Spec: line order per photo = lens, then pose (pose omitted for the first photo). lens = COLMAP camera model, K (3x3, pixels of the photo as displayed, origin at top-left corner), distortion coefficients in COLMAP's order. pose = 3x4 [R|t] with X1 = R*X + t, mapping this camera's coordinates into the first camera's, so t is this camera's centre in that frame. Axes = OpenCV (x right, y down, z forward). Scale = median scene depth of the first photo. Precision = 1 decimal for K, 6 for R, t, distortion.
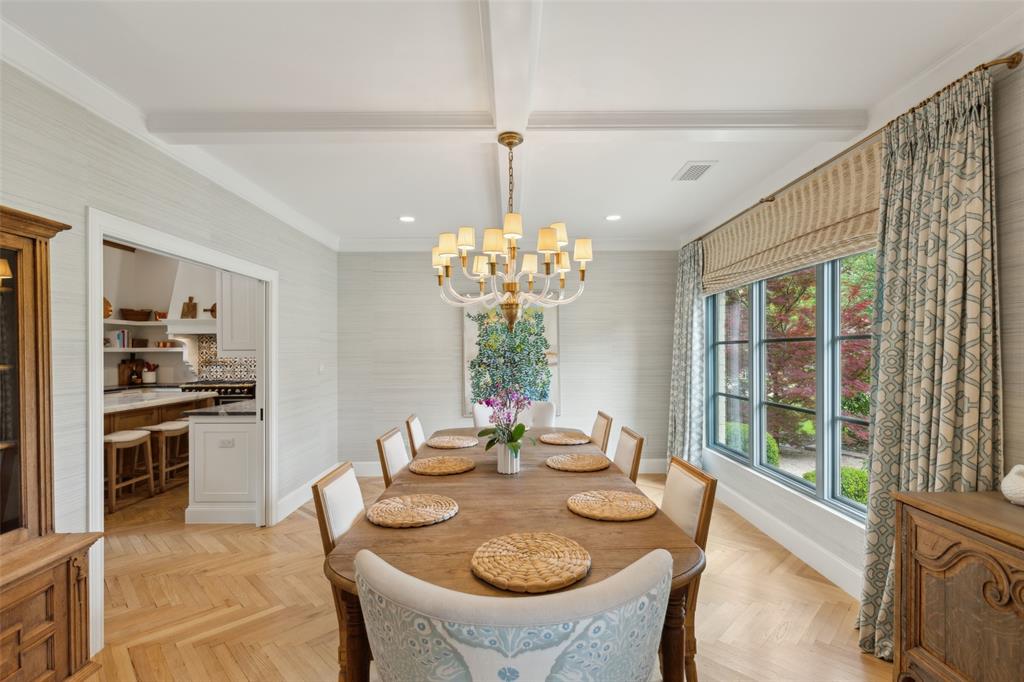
lens RADIAL K [[489.9, 0, 512.3], [0, 489.9, 347.8], [0, 0, 1]] dist [0.000003, 0.000043]
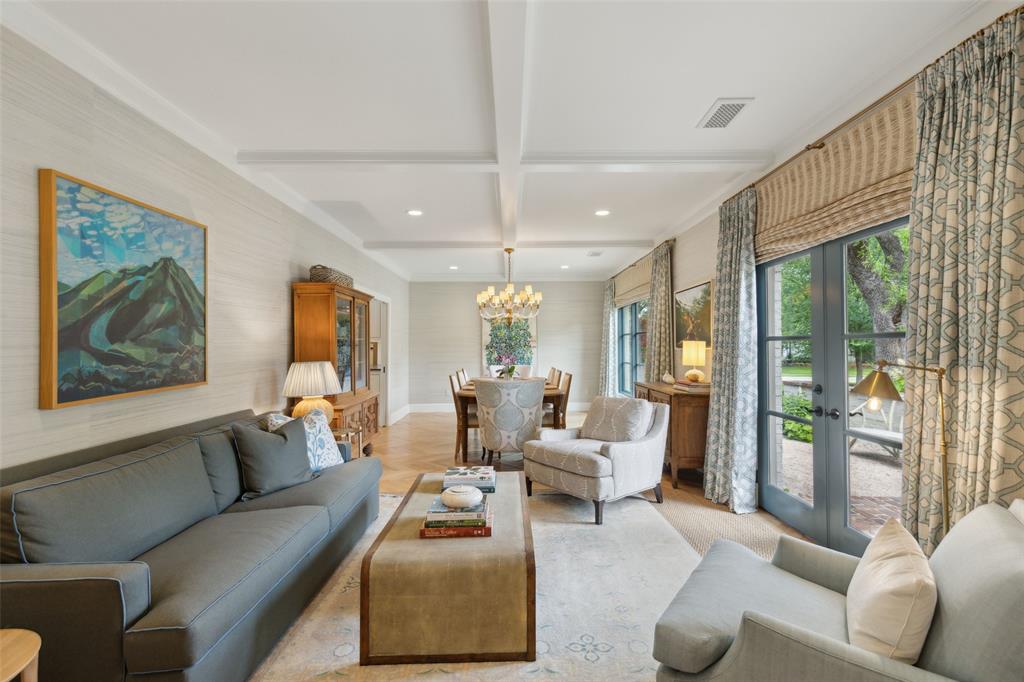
lens RADIAL K [[463.9, 0, 513.4], [0, 463.9, 341.5], [0, 0, 1]] dist [-0.000168, -0.000008]
pose [[0.999986, 0.002012, 0.004935, 0.003646], [-0.002009, 0.999998, -0.000588, 0.018269], [-0.004936, 0.000578, 0.999988, -0.755774]]
